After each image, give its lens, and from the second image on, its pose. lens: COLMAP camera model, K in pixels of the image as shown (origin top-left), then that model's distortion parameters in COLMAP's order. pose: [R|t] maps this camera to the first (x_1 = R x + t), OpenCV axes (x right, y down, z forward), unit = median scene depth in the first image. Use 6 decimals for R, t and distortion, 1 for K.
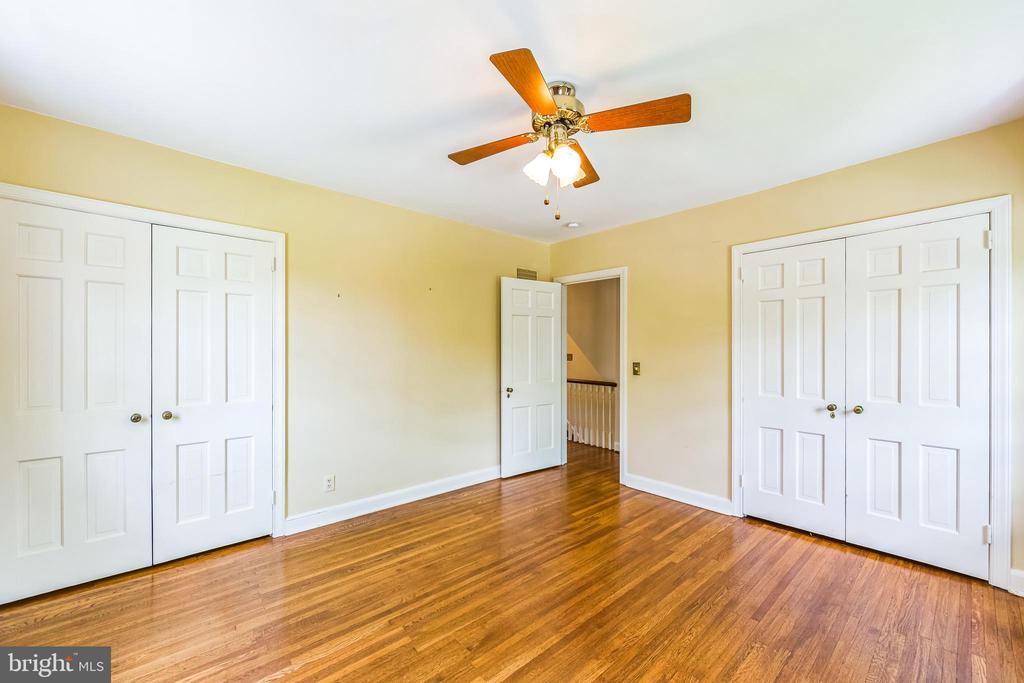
lens RADIAL K [[400.4, 0, 514.9], [0, 400.4, 340.3], [0, 0, 1]] dist [-0.000001, -0.000402]
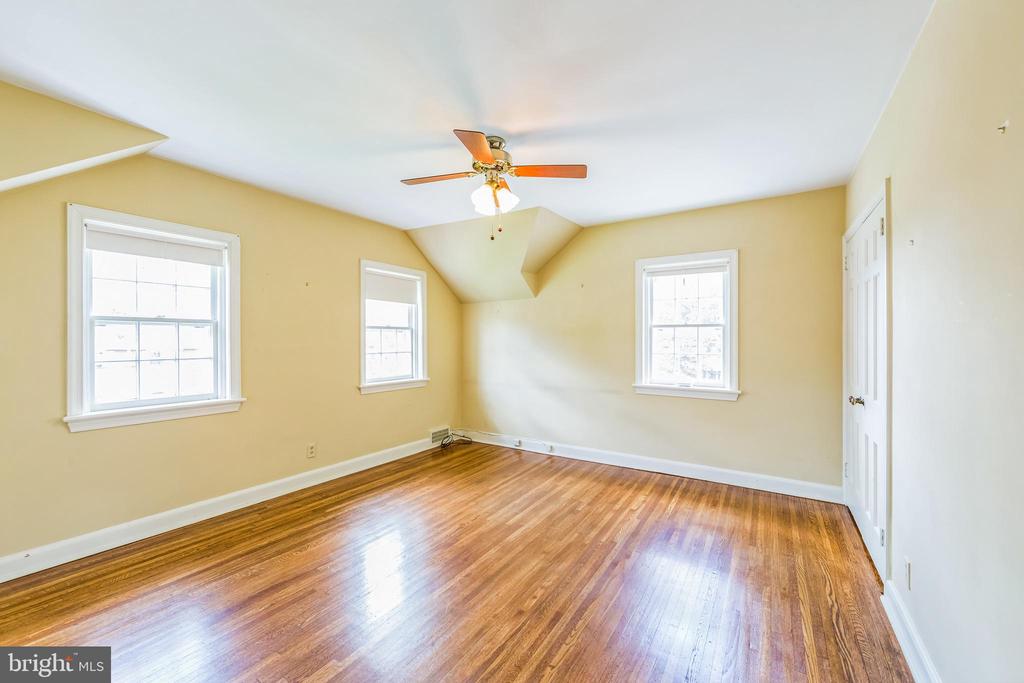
lens RADIAL K [[400.4, 0, 509.1], [0, 400.4, 344.4], [0, 0, 1]] dist [-0.000001, -0.000402]
pose [[-0.962964, 0.006810, -0.269544, 0.368059], [0.005861, 0.999973, 0.004323, 0.029500], [0.269566, 0.002583, -0.962978, 2.094221]]
